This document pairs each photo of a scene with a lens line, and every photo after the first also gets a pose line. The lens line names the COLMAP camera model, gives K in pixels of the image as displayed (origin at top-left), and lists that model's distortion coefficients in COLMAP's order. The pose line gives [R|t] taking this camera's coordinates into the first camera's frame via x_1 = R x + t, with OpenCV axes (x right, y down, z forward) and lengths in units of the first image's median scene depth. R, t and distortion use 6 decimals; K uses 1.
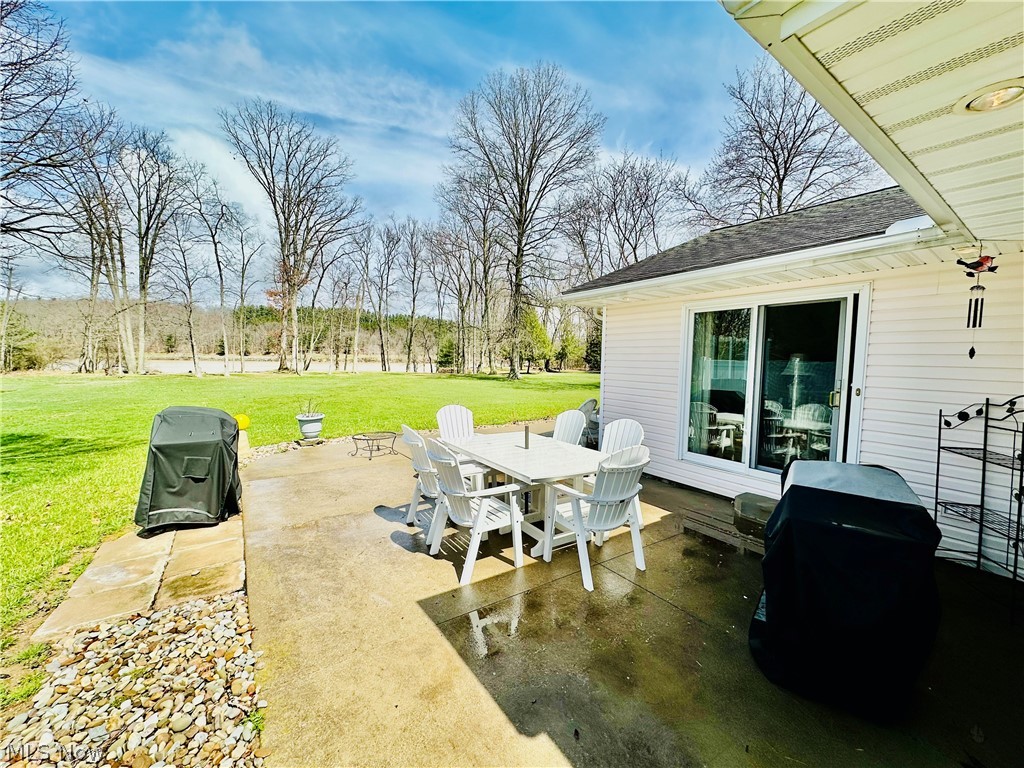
lens RADIAL K [[405.5, 0, 512.0], [0, 405.5, 384.0], [0, 0, 1]] dist [-0.002433, 0.000386]
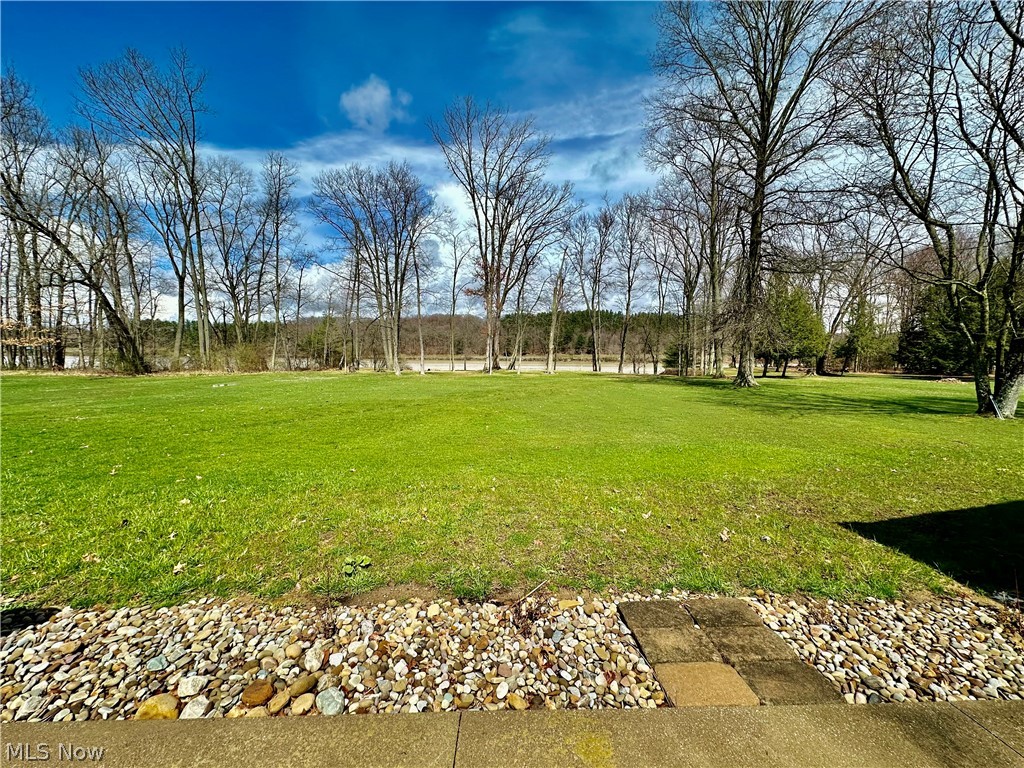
lens RADIAL K [[405.5, 0, 512.0], [0, 405.5, 384.0], [0, 0, 1]] dist [-0.002433, 0.000386]
pose [[0.833626, 0.030451, -0.551490, 0.041819], [-0.030179, 0.999499, 0.009570, -0.007878], [0.551505, 0.008666, 0.834127, 0.180008]]
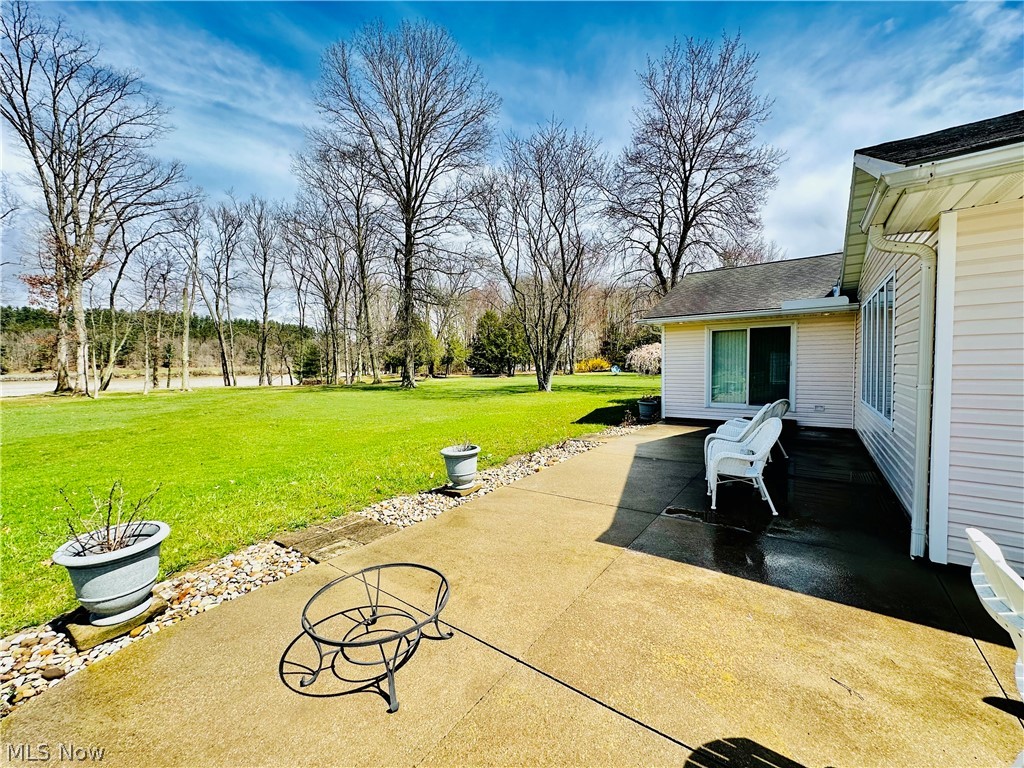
lens RADIAL K [[405.5, 0, 512.0], [0, 405.5, 384.0], [0, 0, 1]] dist [-0.002433, 0.000386]
pose [[0.948482, -0.049288, 0.312974, -0.043115], [0.053274, 0.998571, -0.004191, -0.003590], [-0.312321, 0.020648, 0.949752, 0.087346]]
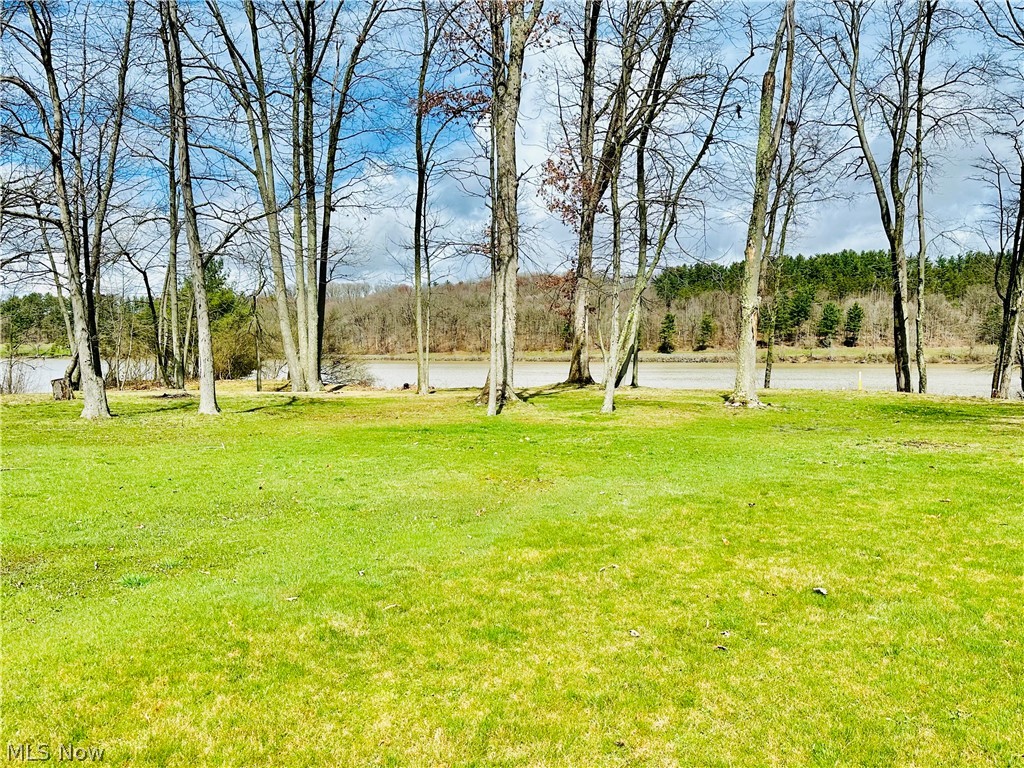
lens RADIAL K [[819.5, 0, 512.0], [0, 819.5, 384.0], [0, 0, 1]] dist [0.009086, 0.002269]
pose [[0.707481, 0.013425, -0.706604, -0.129975], [-0.034420, 0.999288, -0.015477, -0.024439], [0.705893, 0.035271, 0.707440, 0.509941]]
